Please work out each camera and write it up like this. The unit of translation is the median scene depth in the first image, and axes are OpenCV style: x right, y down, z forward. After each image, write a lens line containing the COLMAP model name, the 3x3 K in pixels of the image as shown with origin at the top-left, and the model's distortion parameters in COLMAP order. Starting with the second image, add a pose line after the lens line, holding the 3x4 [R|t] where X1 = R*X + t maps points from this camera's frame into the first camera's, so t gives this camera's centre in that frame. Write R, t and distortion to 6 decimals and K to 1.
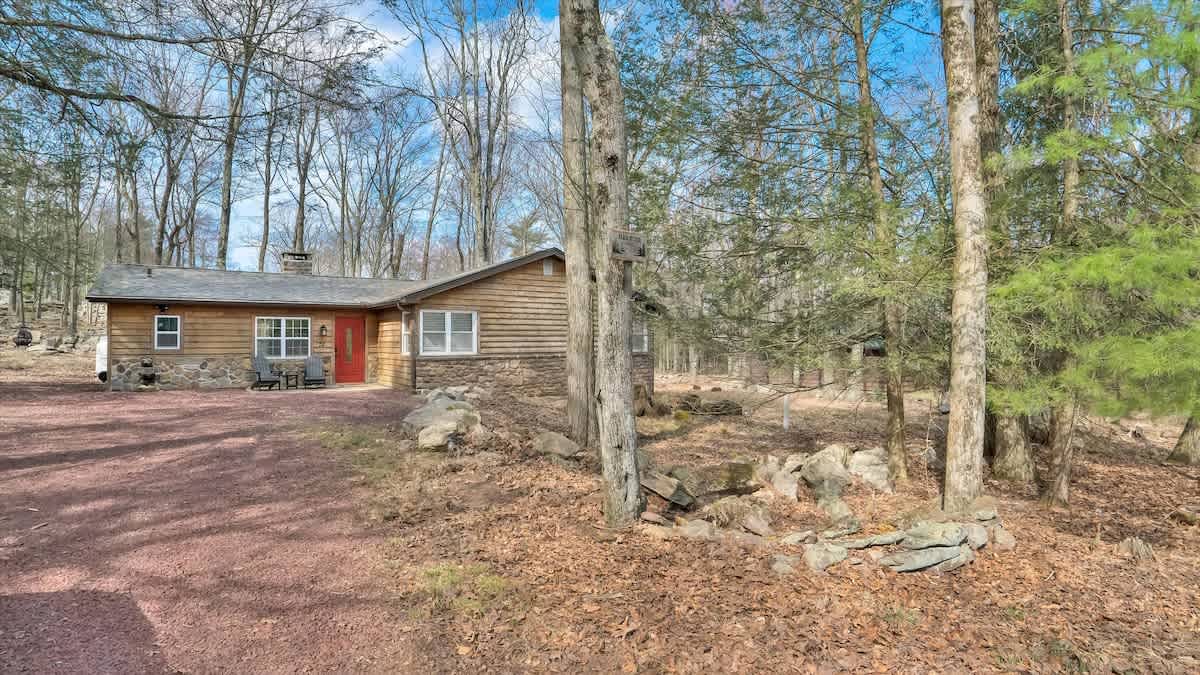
lens RADIAL K [[625.3, 0, 604.8], [0, 625.3, 337.7], [0, 0, 1]] dist [-0.111682, 0.021952]
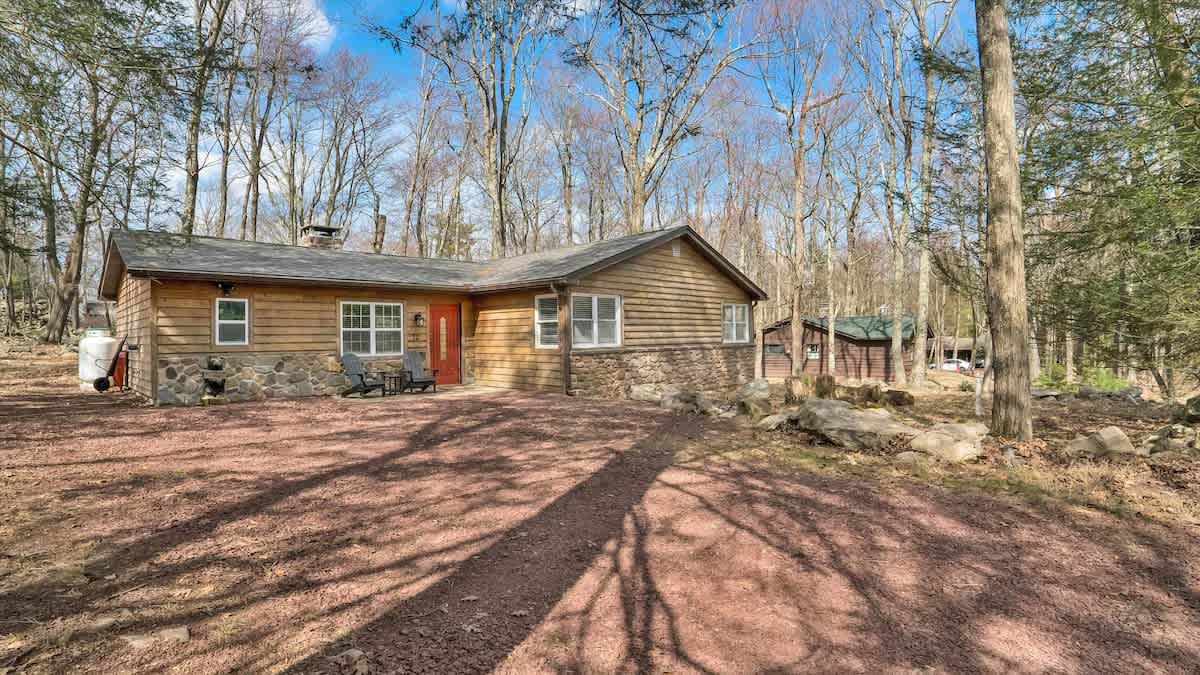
lens RADIAL K [[625.3, 0, 597.2], [0, 625.3, 336.5], [0, 0, 1]] dist [-0.111682, 0.021952]
pose [[0.978956, -0.010465, 0.203801, -0.412470], [0.010840, 0.999941, -0.000726, 0.013282], [-0.203782, 0.002920, 0.979012, 0.173076]]
